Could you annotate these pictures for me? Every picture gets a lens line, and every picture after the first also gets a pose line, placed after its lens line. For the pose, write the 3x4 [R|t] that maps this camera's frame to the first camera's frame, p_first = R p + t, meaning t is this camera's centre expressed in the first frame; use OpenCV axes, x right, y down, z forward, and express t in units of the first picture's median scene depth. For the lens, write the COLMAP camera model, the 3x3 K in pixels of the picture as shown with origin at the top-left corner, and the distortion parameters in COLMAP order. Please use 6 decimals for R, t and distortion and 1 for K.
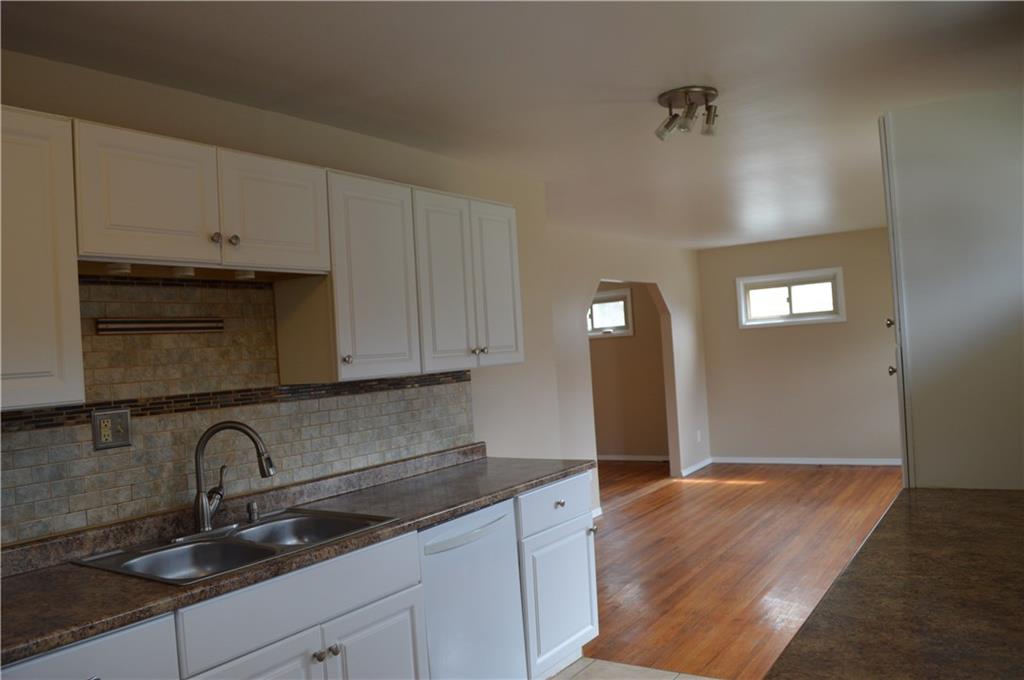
lens RADIAL K [[815.0, 0, 512.0], [0, 815.0, 340.0], [0, 0, 1]] dist [-0.079702, 0.007878]
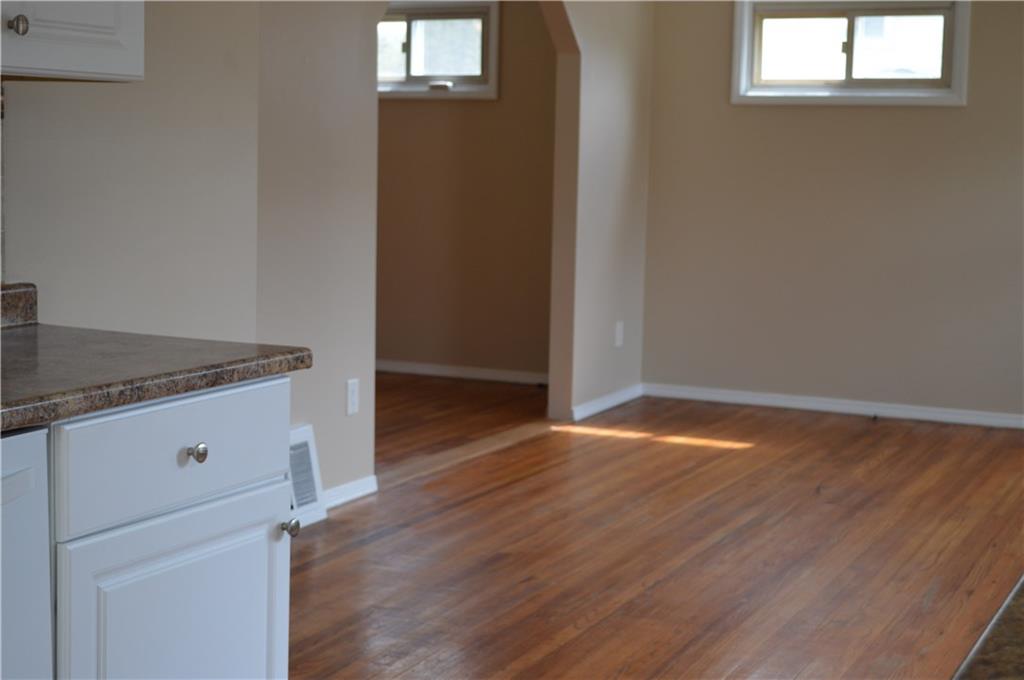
lens RADIAL K [[1694.1, 0, 512.0], [0, 1694.1, 340.0], [0, 0, 1]] dist [-0.001740, 0.041316]
pose [[0.986331, 0.071057, 0.148669, 0.087405], [-0.088784, 0.989248, 0.116211, 0.047806], [-0.138812, -0.127822, 0.982035, 0.228539]]
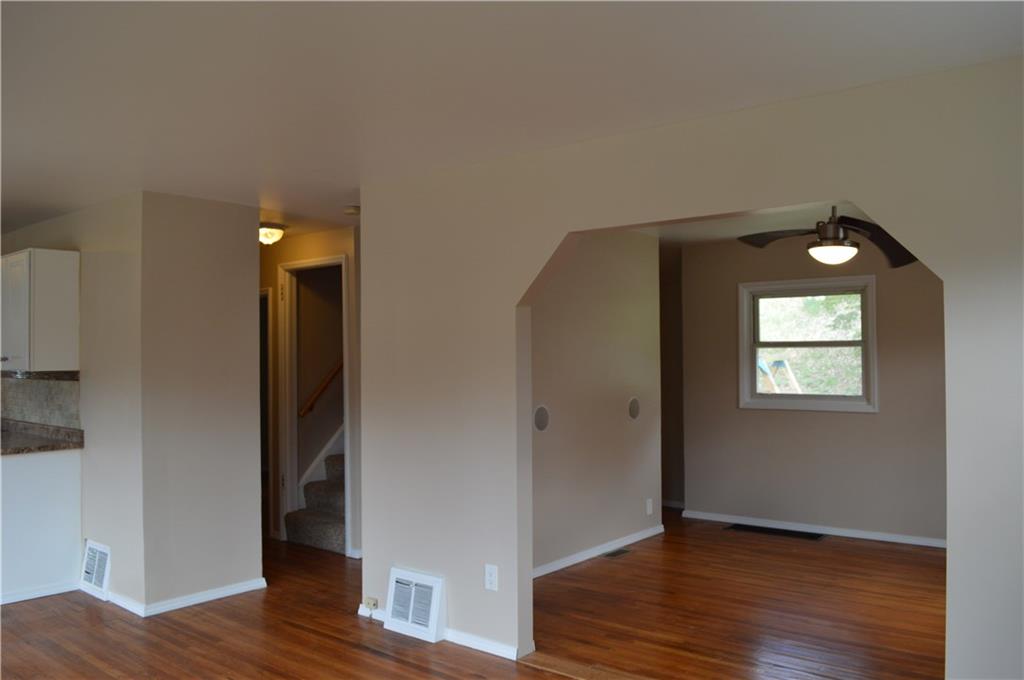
lens RADIAL K [[815.0, 0, 512.0], [0, 815.0, 340.0], [0, 0, 1]] dist [-0.079702, 0.007878]
pose [[-0.114620, 0.047645, -0.992266, 1.376434], [0.024061, 0.998689, 0.045174, -0.068533], [0.993118, -0.018697, -0.115616, 2.243425]]
